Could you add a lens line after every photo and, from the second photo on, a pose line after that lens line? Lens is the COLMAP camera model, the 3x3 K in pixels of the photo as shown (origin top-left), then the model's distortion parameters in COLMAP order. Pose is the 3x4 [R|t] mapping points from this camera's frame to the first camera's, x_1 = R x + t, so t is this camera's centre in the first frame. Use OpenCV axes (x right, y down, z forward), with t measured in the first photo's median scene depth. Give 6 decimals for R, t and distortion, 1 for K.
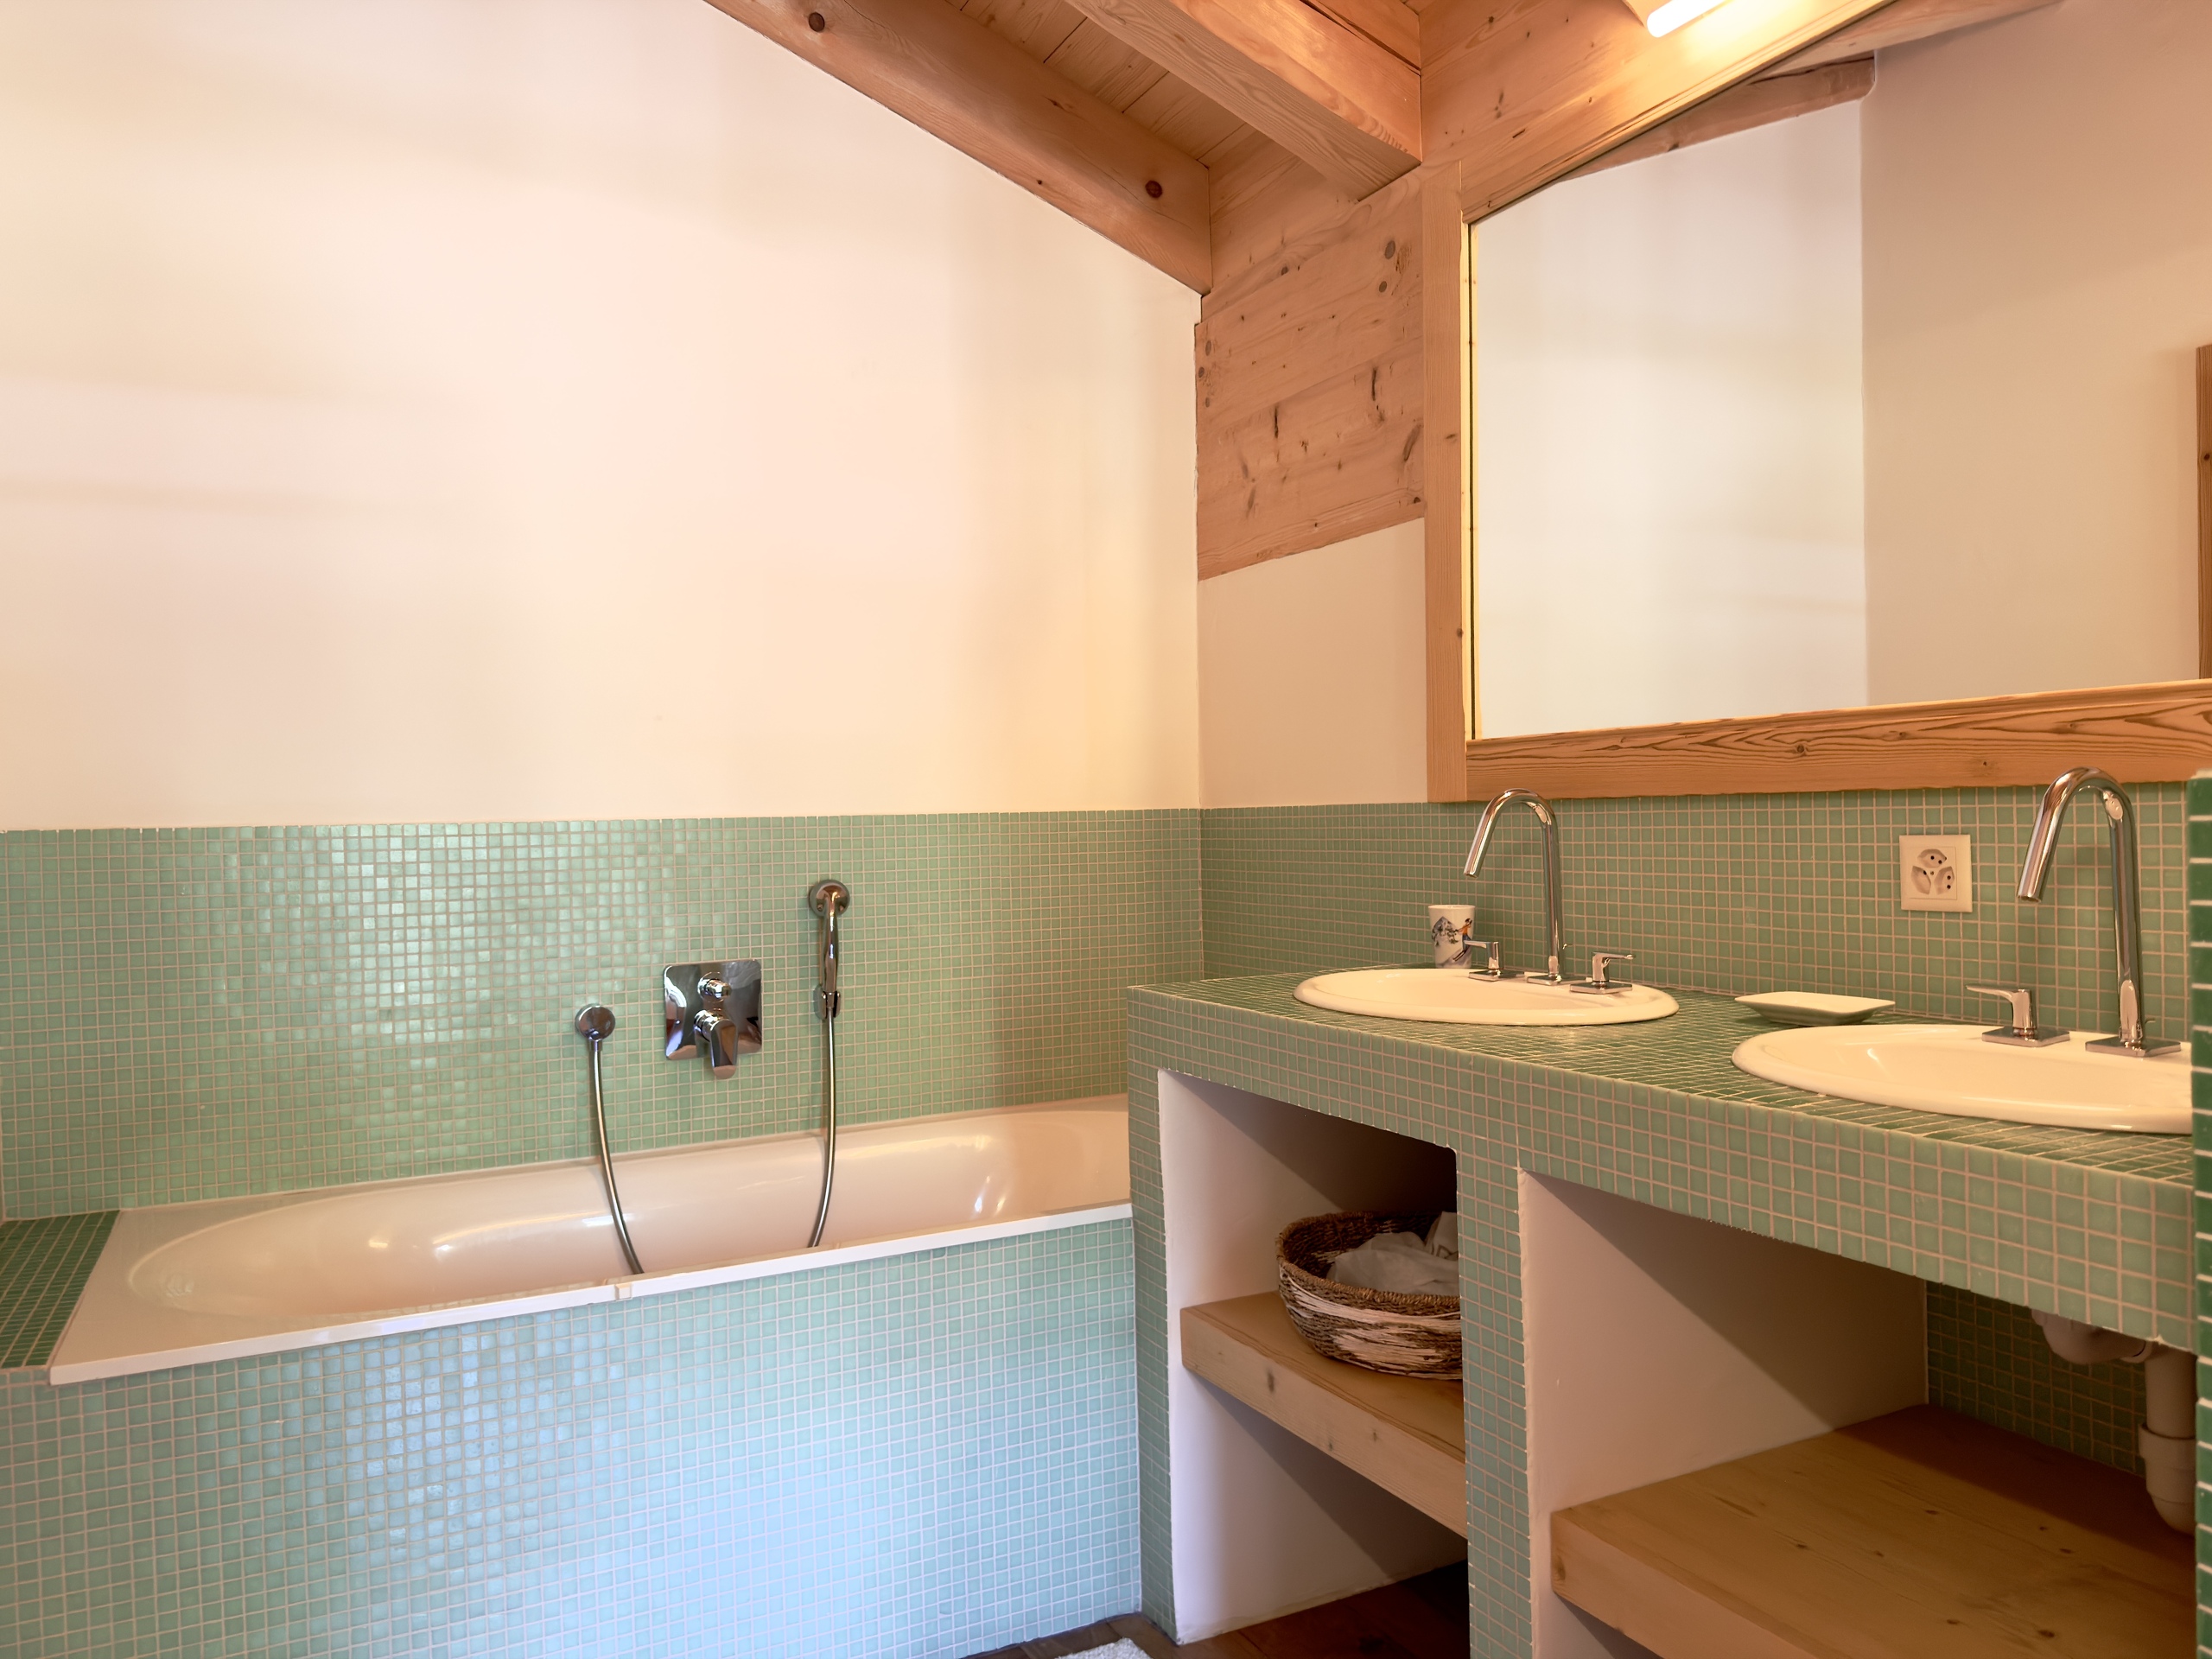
lens RADIAL K [[1542.2, 0, 1116.3], [0, 1542.2, 834.0], [0, 0, 1]] dist [0.132368, -0.206765]
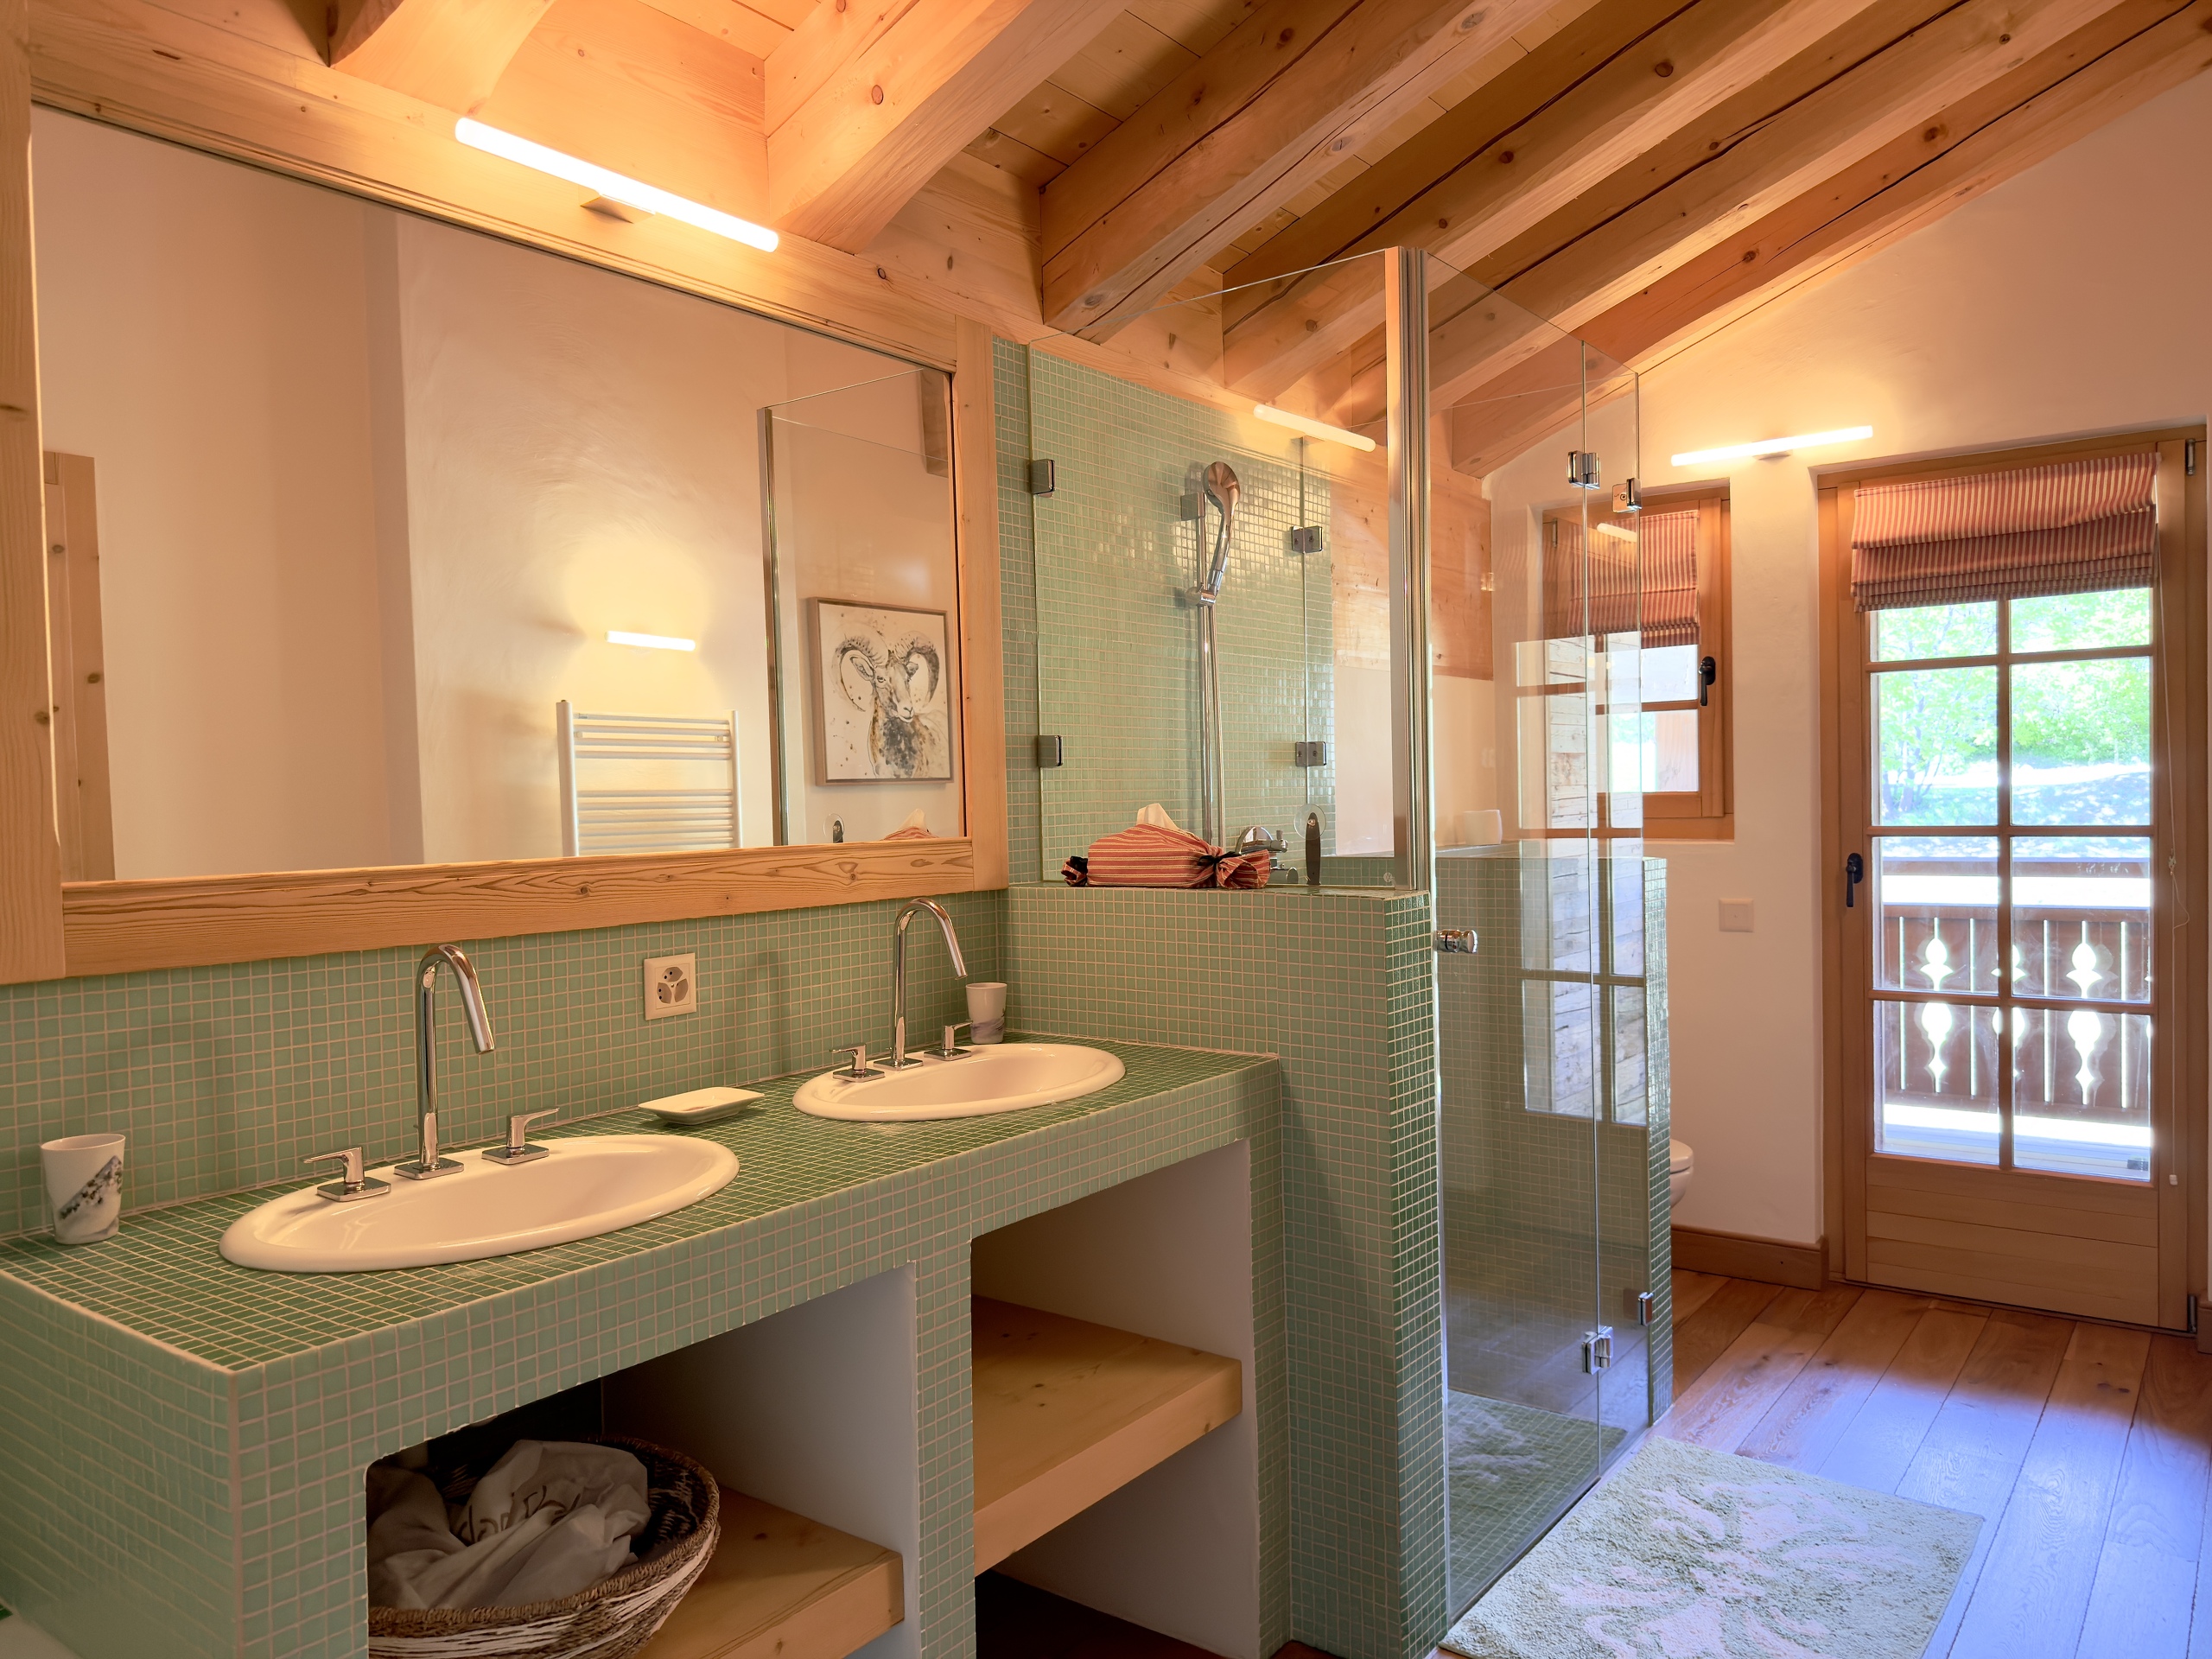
lens RADIAL K [[1542.2, 0, 1116.3], [0, 1542.2, 834.0], [0, 0, 1]] dist [0.132368, -0.206765]
pose [[-0.424407, 0.000840, 0.905471, -0.697437], [0.035966, 0.999226, 0.015931, -0.095044], [-0.904757, 0.039327, -0.424108, 1.095718]]
